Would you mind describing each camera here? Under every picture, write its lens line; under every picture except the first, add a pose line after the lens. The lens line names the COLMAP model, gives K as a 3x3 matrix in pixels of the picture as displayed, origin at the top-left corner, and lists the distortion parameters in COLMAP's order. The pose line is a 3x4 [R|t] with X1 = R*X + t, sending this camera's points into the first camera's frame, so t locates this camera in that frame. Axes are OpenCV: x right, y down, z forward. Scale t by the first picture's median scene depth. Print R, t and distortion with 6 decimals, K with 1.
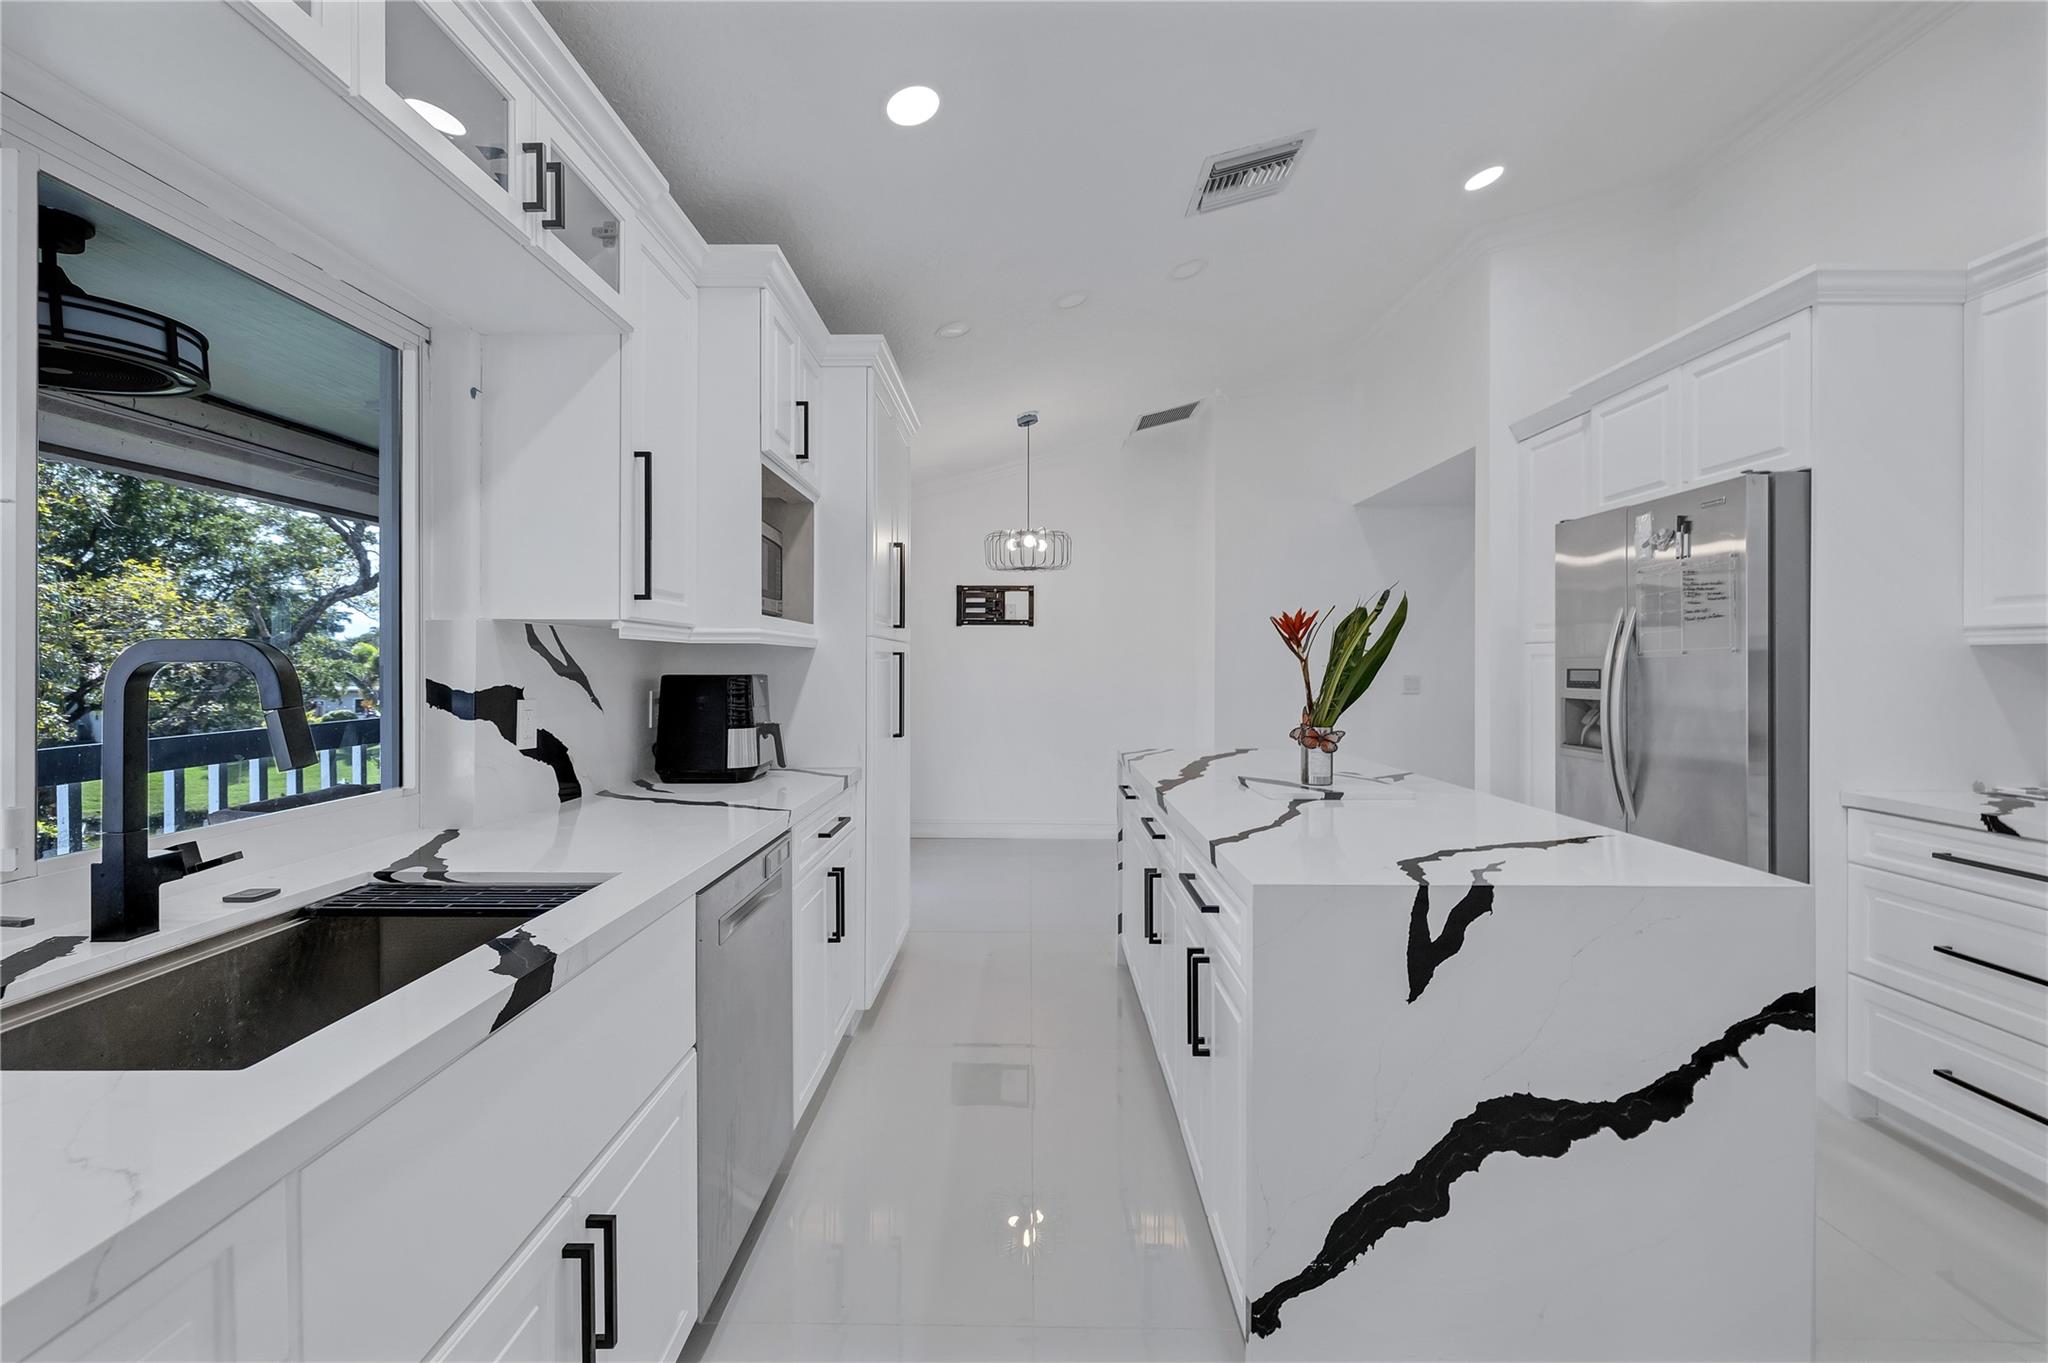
lens RADIAL K [[859.7, 0, 1017.8], [0, 859.7, 662.3], [0, 0, 1]] dist [-0.003343, 0.000367]
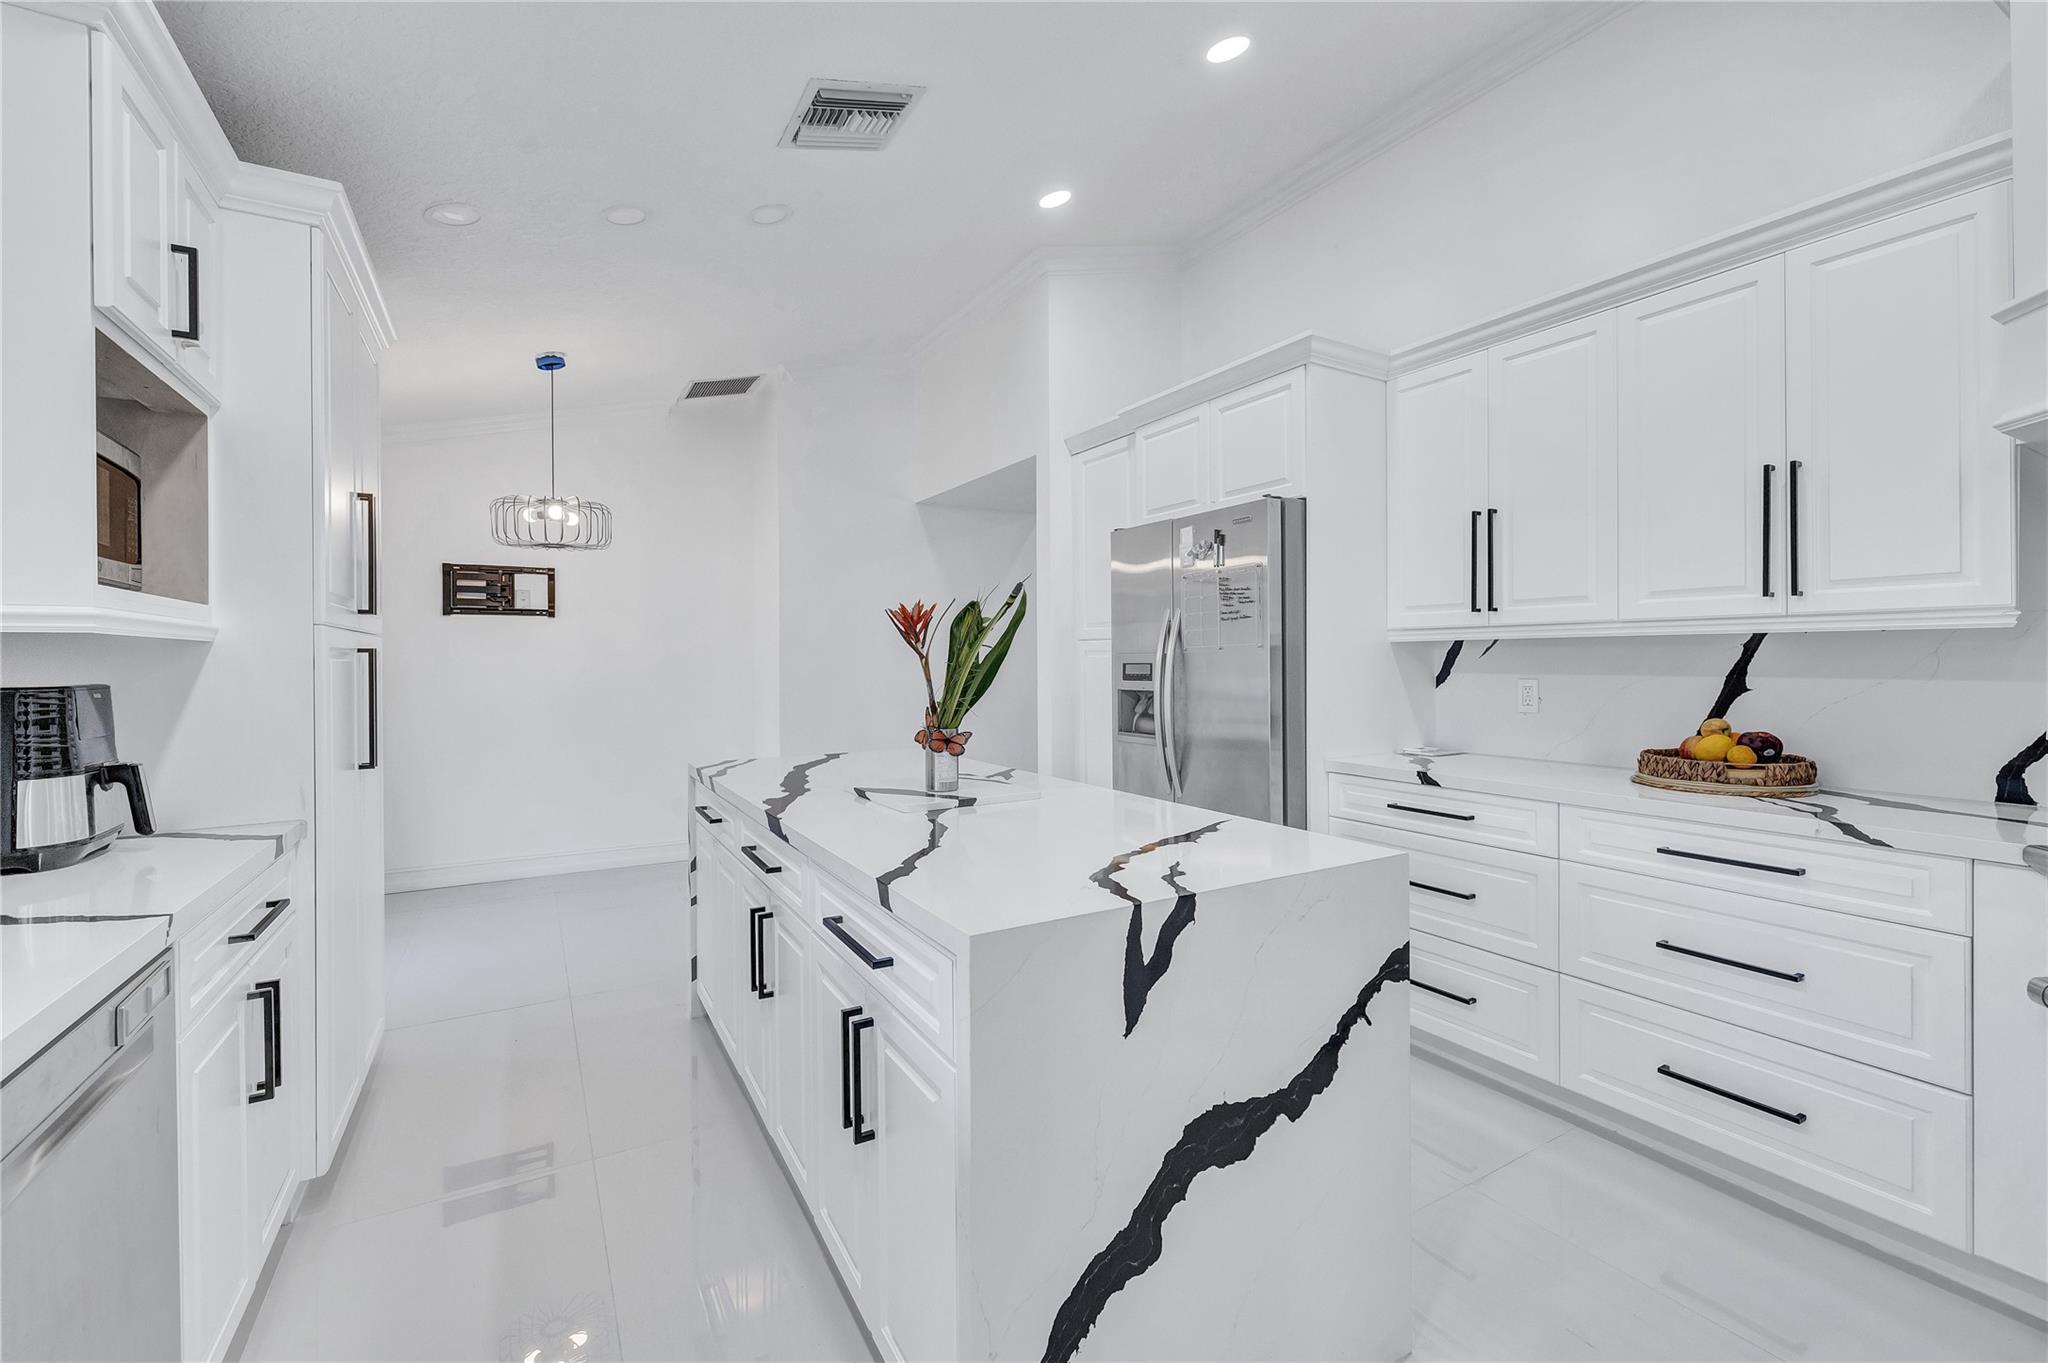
lens RADIAL K [[853.4, 0, 1015.0], [0, 853.4, 661.3], [0, 0, 1]] dist [-0.000872, 0.000304]
pose [[0.858296, -0.008346, 0.513087, -0.051392], [0.006981, 0.999965, 0.004588, -0.000947], [-0.513107, -0.000356, 0.858325, 0.153918]]
